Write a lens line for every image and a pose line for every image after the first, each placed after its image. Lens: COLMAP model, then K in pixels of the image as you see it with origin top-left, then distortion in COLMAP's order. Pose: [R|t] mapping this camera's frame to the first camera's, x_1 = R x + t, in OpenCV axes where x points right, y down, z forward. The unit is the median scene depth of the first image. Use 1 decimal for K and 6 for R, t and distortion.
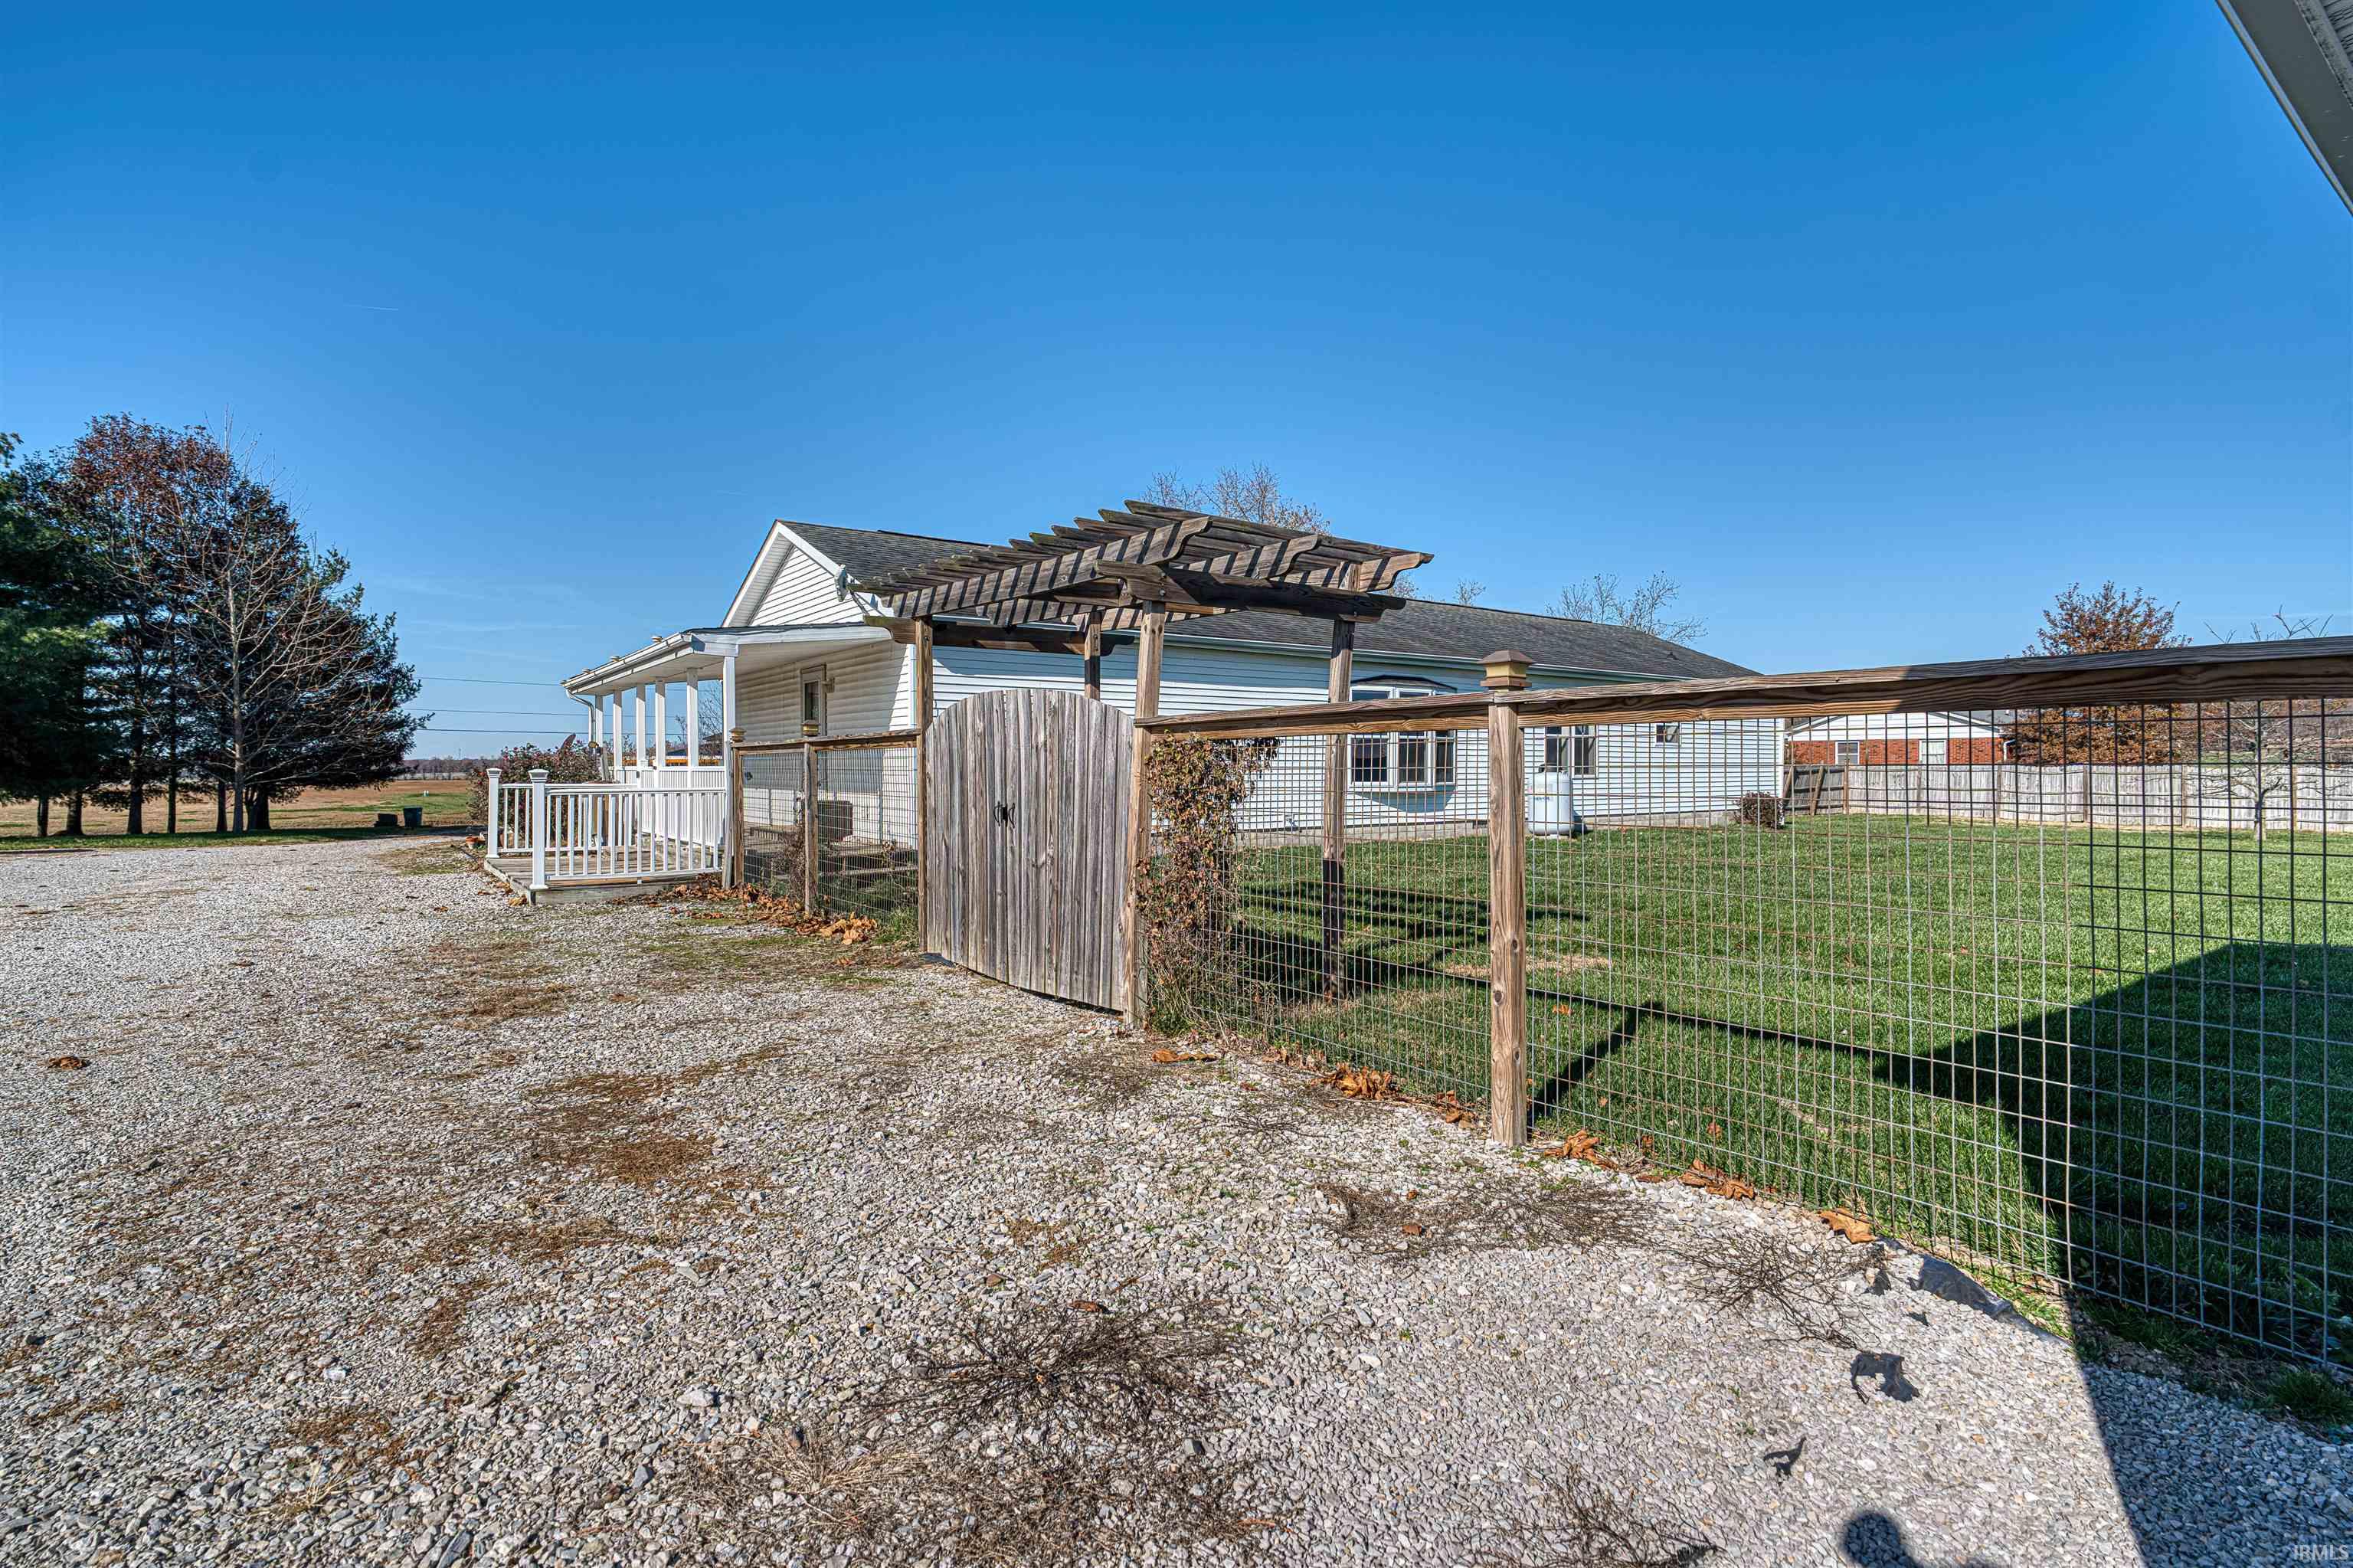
lens RADIAL K [[1142.4, 0, 1181.2], [0, 1142.4, 775.9], [0, 0, 1]] dist [-0.003106, -0.000032]
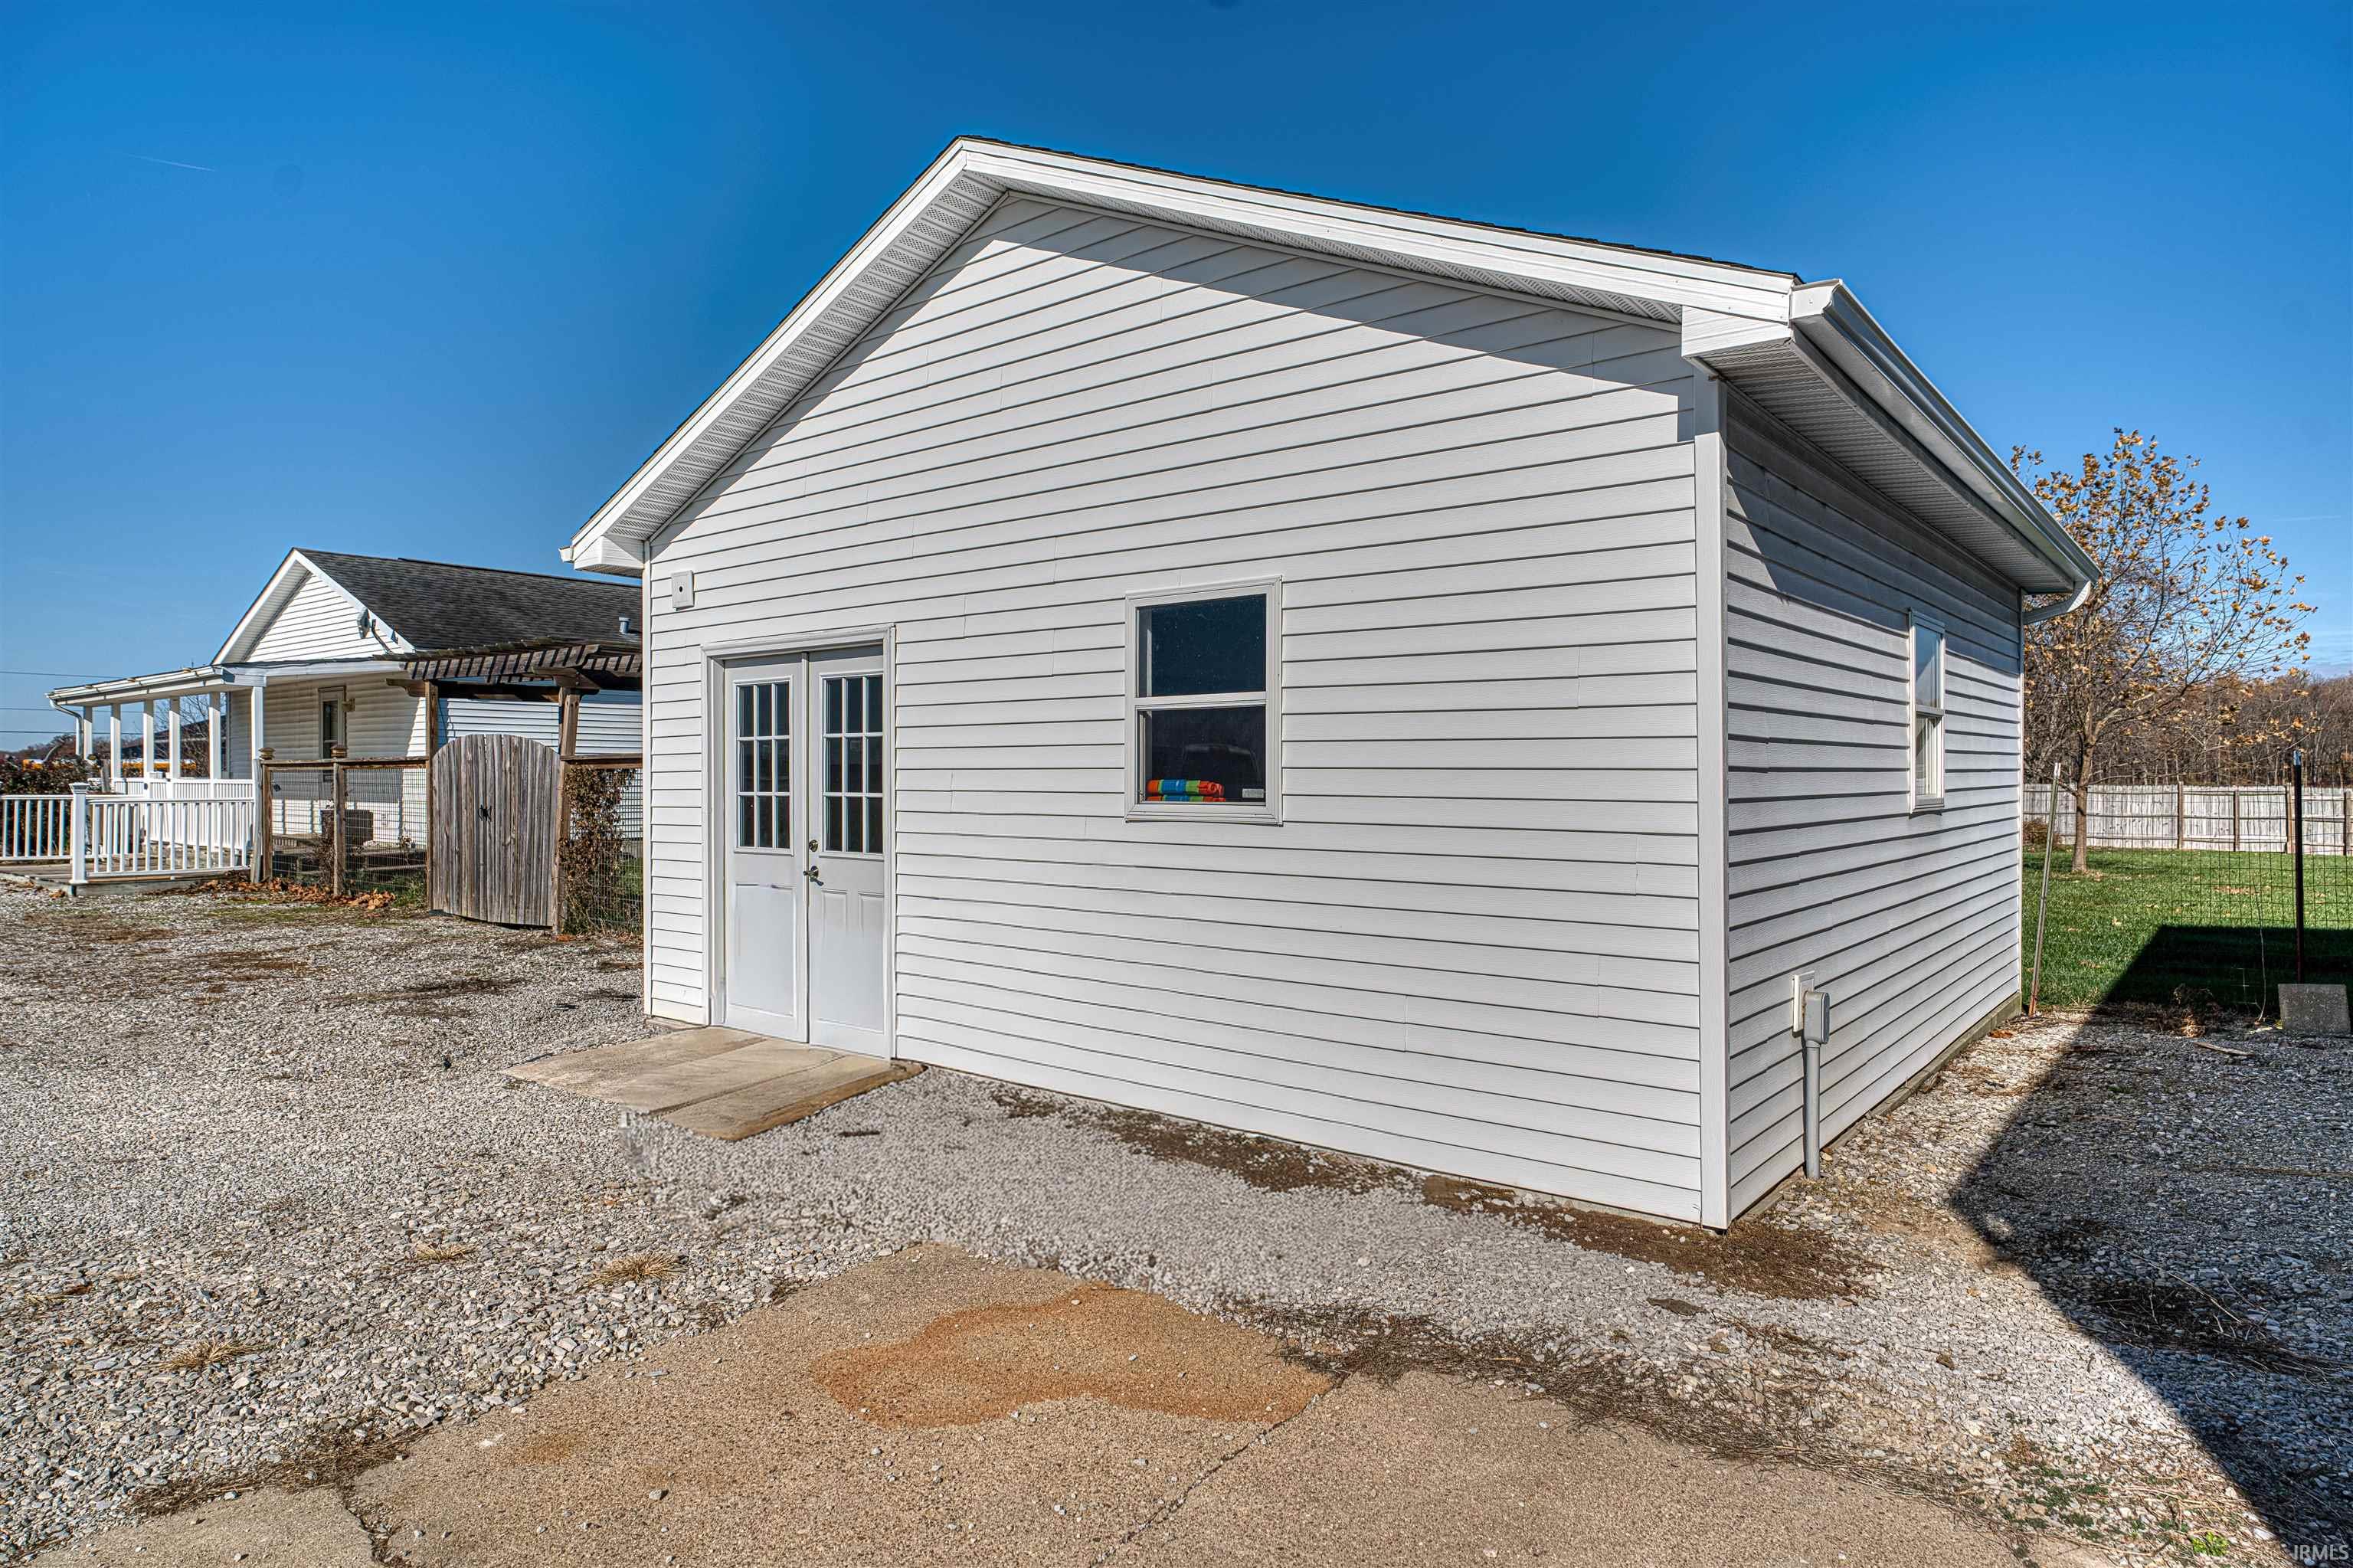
lens RADIAL K [[1388.2, 0, 1170.1], [0, 1388.2, 786.5], [0, 0, 1]] dist [0.006112, 0.000295]
pose [[0.970186, 0.001468, 0.242357, 0.184795], [-0.001300, 0.999999, -0.000854, -0.001776], [-0.242358, 0.000513, 0.970187, -0.676515]]
